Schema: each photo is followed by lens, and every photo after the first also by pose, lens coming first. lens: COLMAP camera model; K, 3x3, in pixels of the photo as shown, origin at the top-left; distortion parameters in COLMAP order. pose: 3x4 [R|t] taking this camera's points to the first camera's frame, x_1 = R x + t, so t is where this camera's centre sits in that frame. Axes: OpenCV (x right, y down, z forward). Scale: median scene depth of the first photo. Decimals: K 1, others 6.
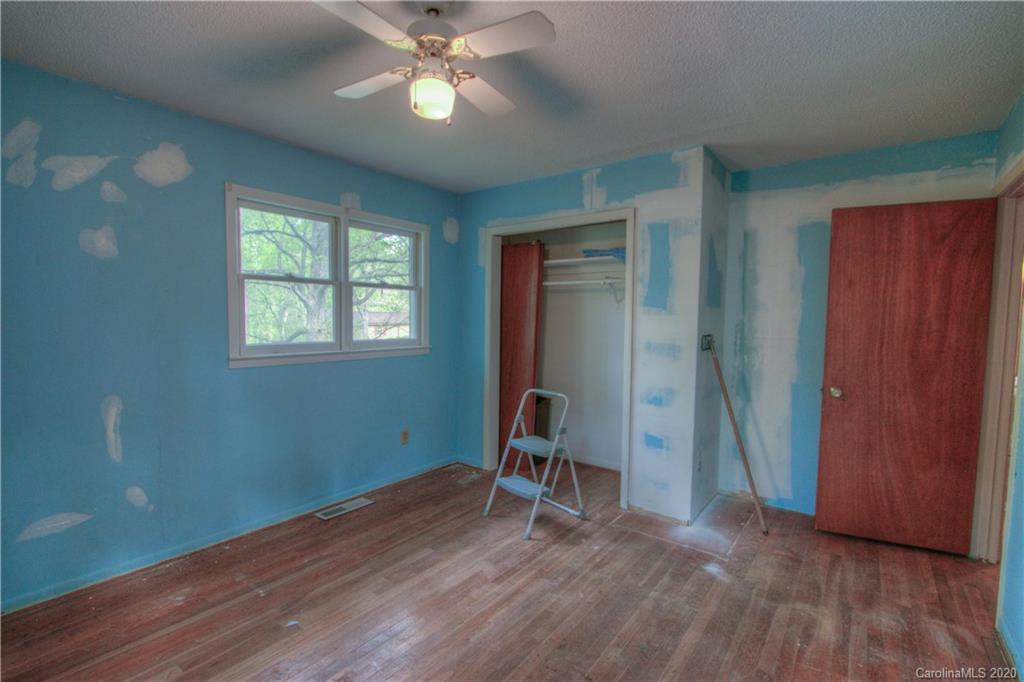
lens RADIAL K [[480.4, 0, 506.7], [0, 480.4, 341.1], [0, 0, 1]] dist [-0.001302, 0.001461]
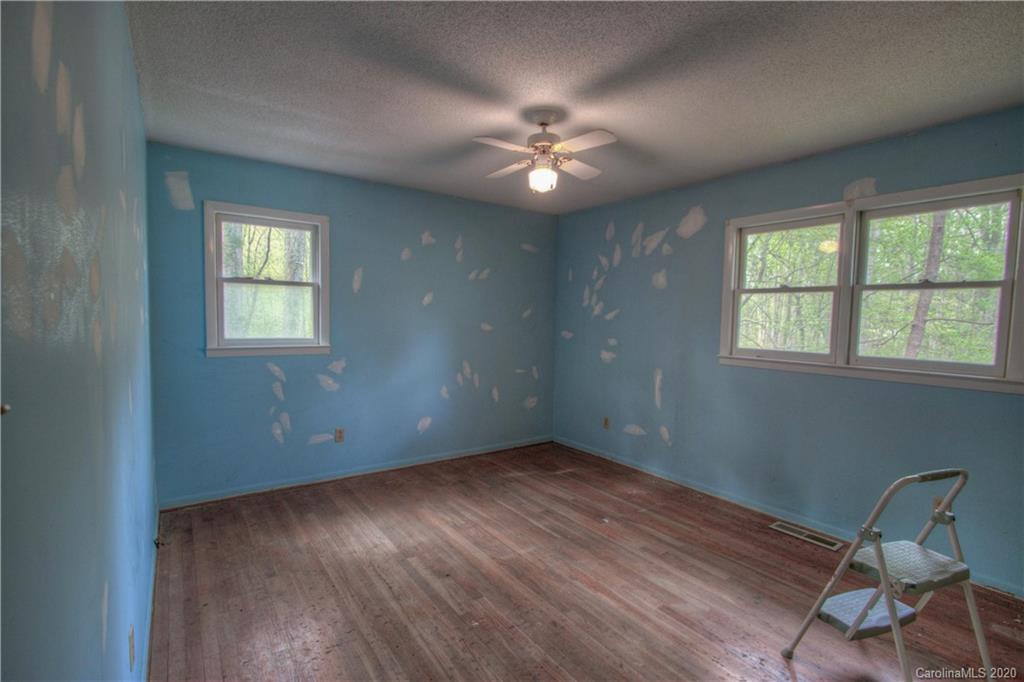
lens RADIAL K [[480.4, 0, 506.7], [0, 480.4, 341.1], [0, 0, 1]] dist [-0.001302, 0.001461]
pose [[-0.293079, 0.032226, -0.955545, 0.901545], [-0.078012, 0.995293, 0.057493, -0.036391], [0.952900, 0.091394, -0.289186, 0.902802]]
